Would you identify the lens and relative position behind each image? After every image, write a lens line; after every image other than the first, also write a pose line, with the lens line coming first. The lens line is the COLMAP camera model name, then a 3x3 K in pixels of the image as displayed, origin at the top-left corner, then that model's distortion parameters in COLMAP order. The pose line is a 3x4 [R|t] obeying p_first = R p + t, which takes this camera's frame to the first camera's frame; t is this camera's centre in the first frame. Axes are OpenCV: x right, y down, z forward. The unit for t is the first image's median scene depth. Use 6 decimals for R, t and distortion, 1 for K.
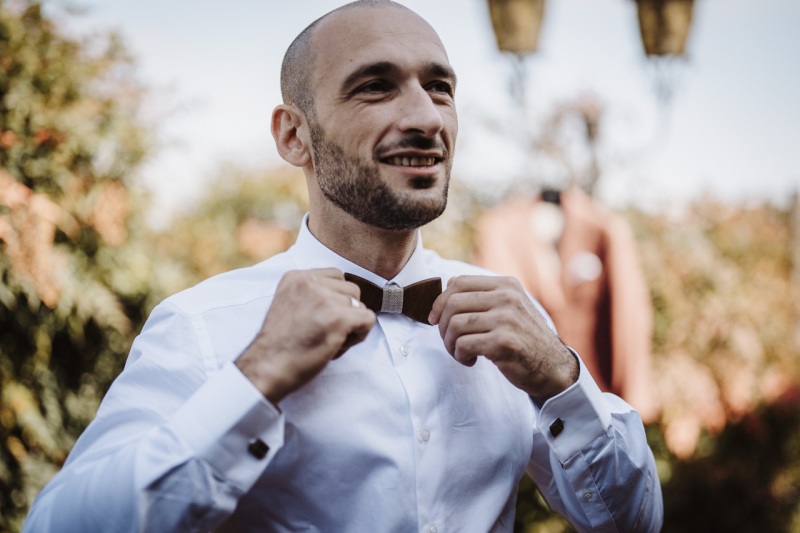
lens RADIAL K [[1100.8, 0, 401.6], [0, 1100.8, 273.5], [0, 0, 1]] dist [0.058523, 0.000000]
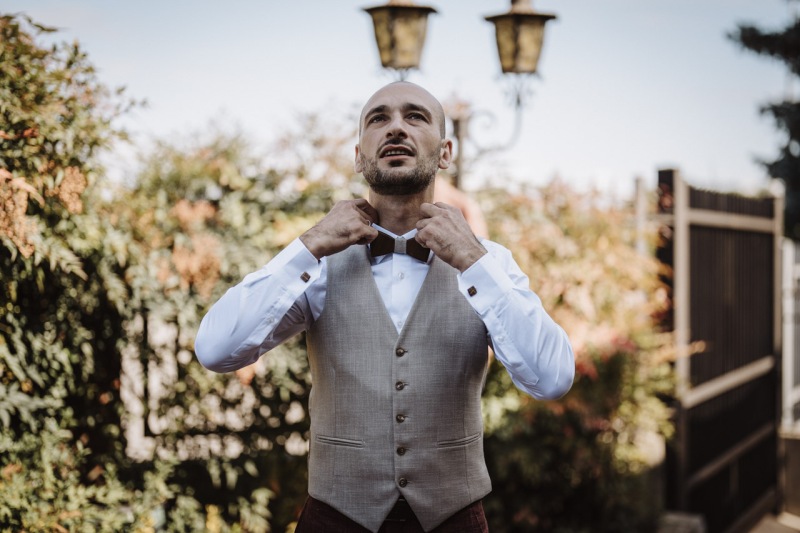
lens RADIAL K [[1100.8, 0, 397.2], [0, 1100.8, 272.1], [0, 0, 1]] dist [0.058523, 0.000000]
pose [[0.999160, 0.013602, 0.038668, 0.057022], [-0.014109, 0.999817, 0.012884, 0.016856], [-0.038486, -0.013418, 0.999169, -0.257640]]
